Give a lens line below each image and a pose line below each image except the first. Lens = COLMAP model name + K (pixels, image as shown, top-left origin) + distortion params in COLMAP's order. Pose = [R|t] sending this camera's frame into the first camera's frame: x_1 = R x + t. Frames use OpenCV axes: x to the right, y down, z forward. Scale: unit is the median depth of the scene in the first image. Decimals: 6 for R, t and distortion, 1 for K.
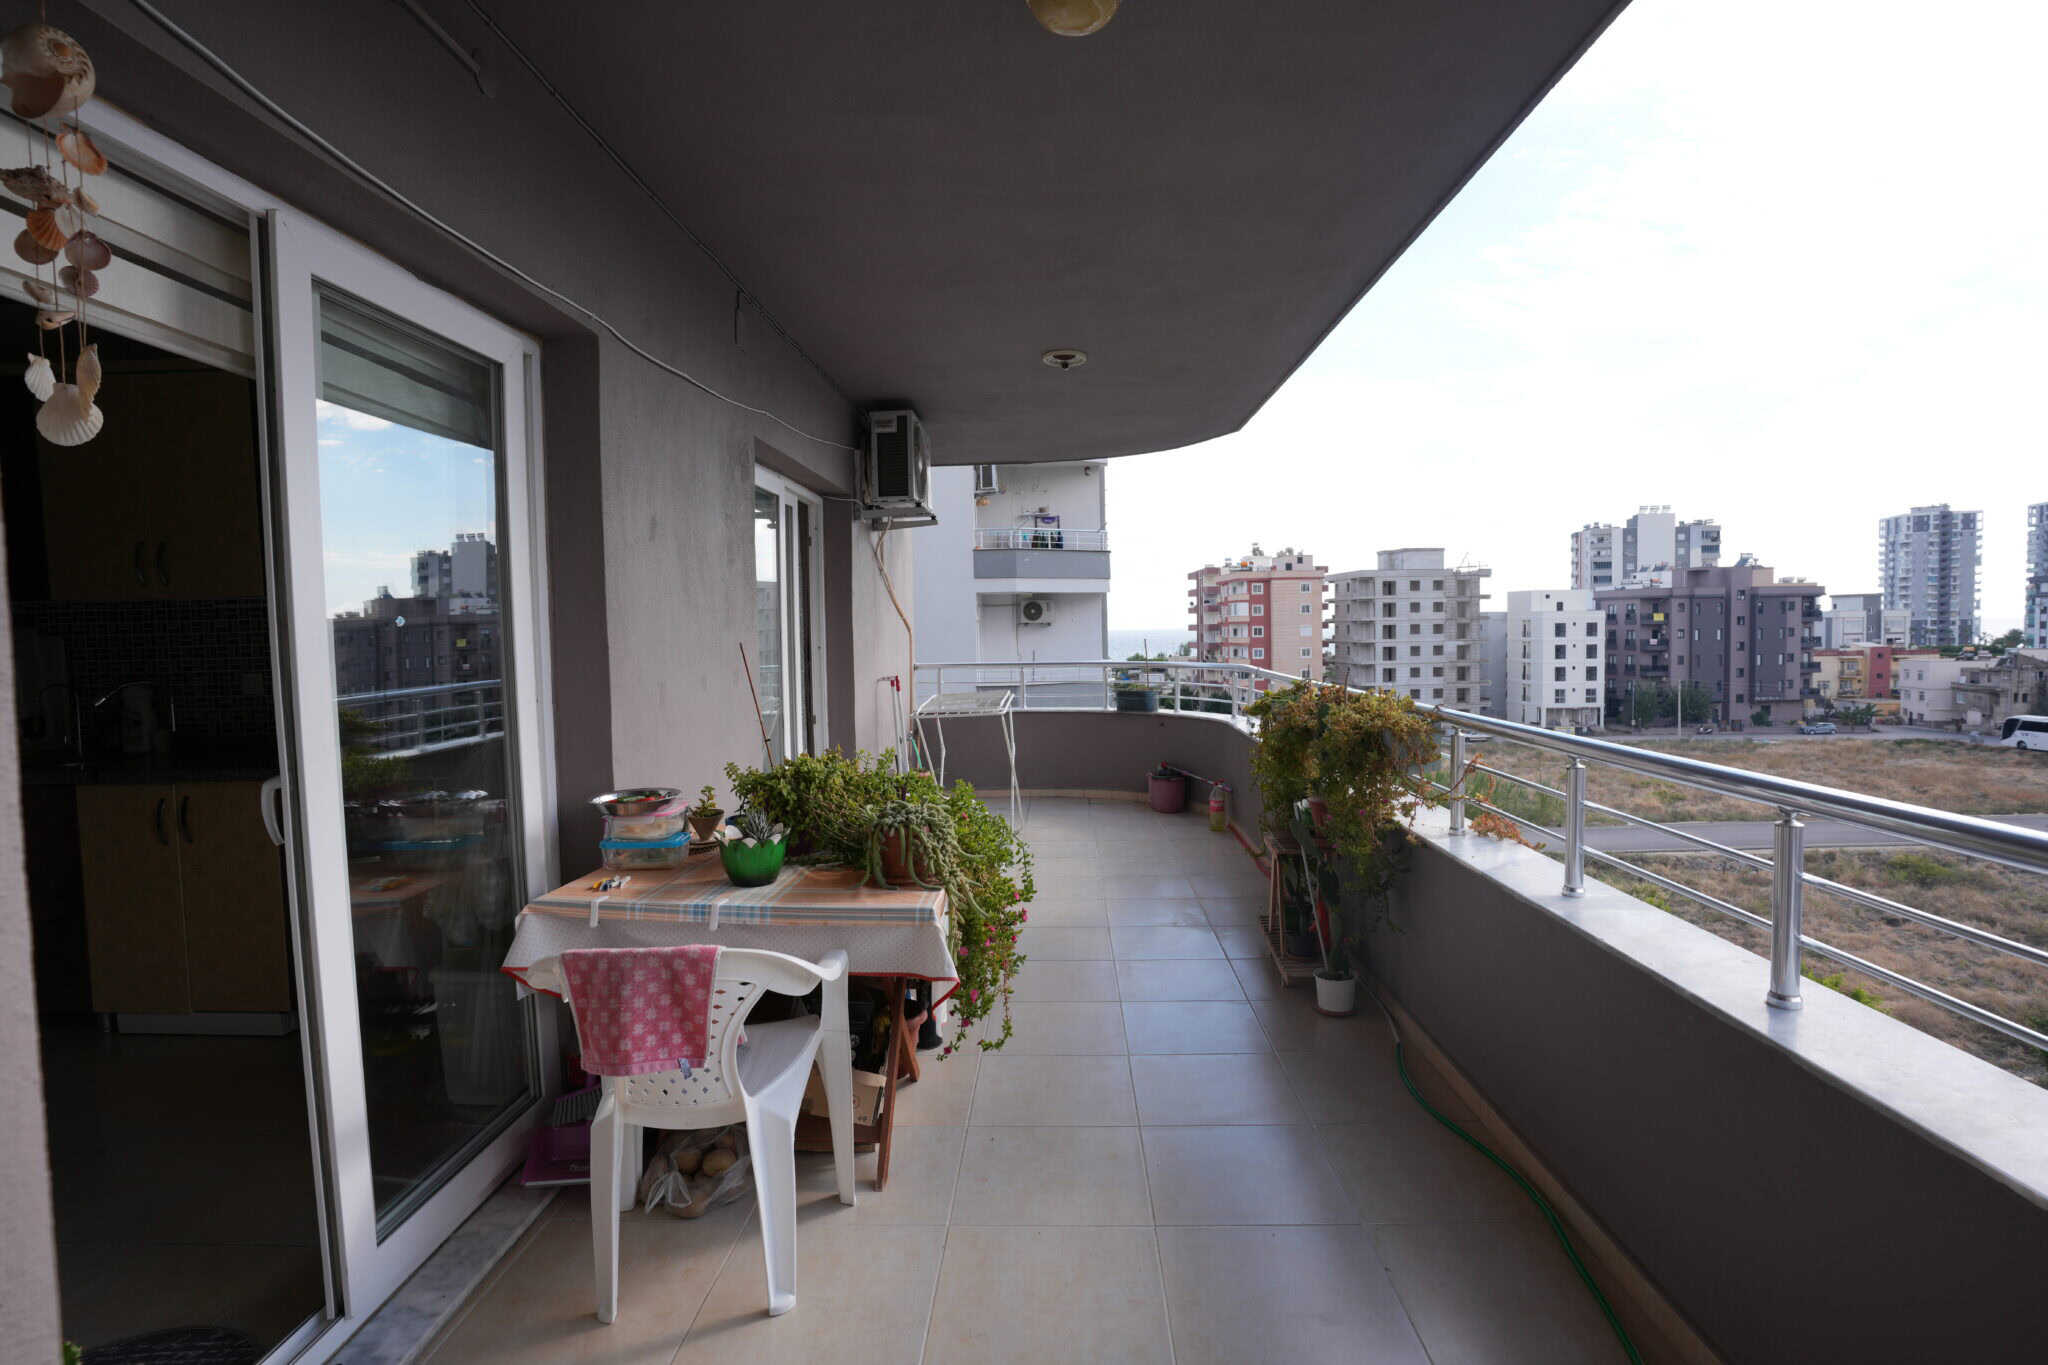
lens RADIAL K [[1014.6, 0, 1024.0], [0, 1014.6, 682.5], [0, 0, 1]] dist [-0.081356, 0.040886]
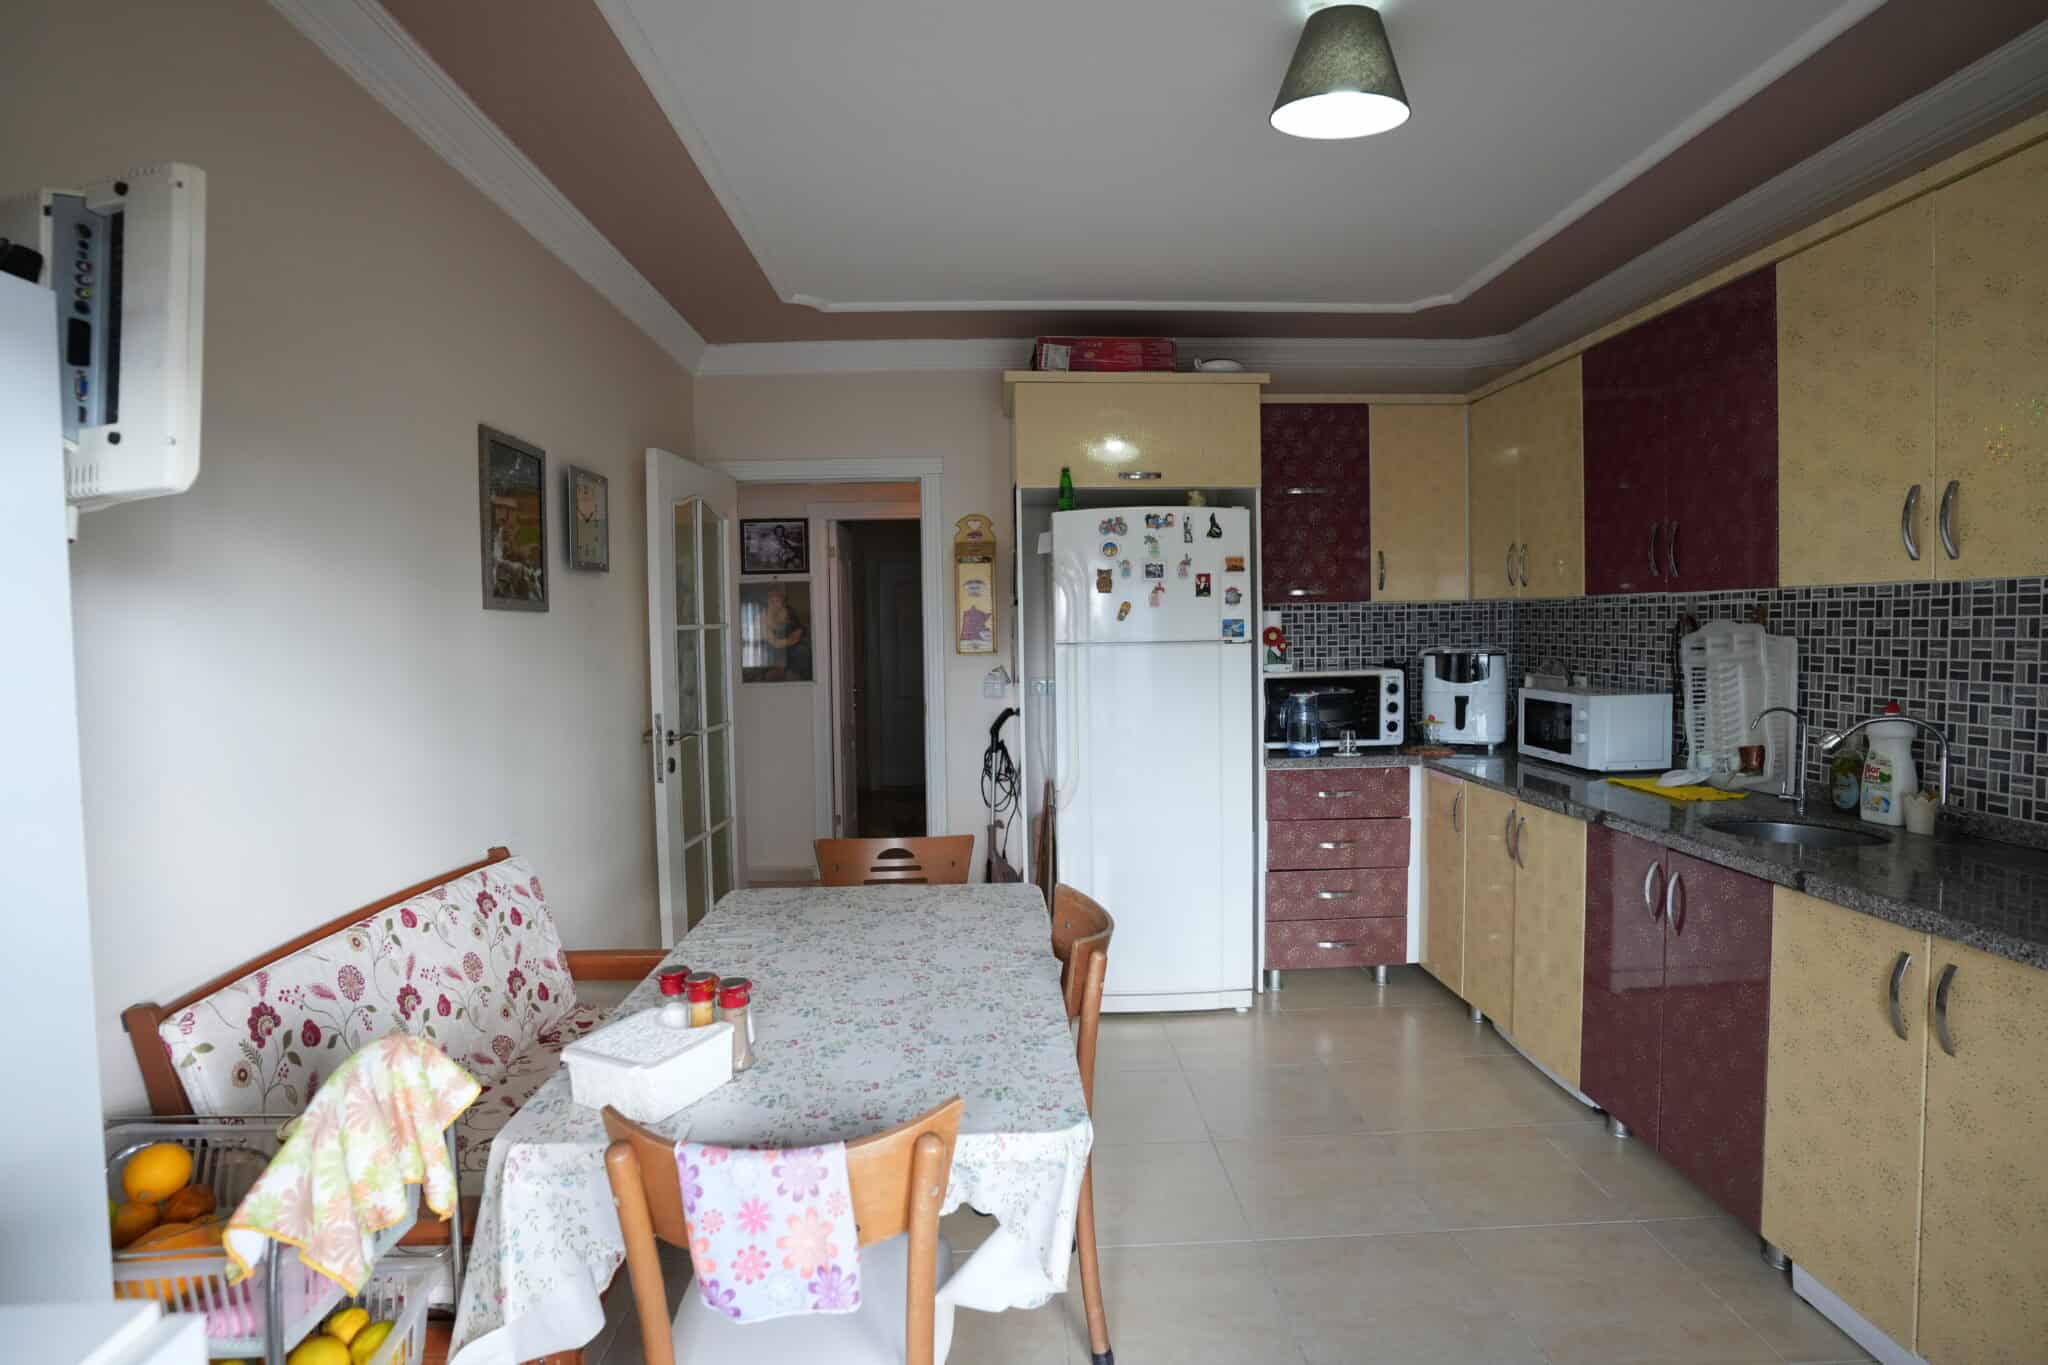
lens RADIAL K [[1014.6, 0, 1024.0], [0, 1014.6, 682.5], [0, 0, 1]] dist [-0.081356, 0.040886]
pose [[0.089187, 0.055318, -0.994478, -0.347862], [-0.054699, 0.997222, 0.050565, -0.023909], [0.994512, 0.049887, 0.091965, 0.399882]]
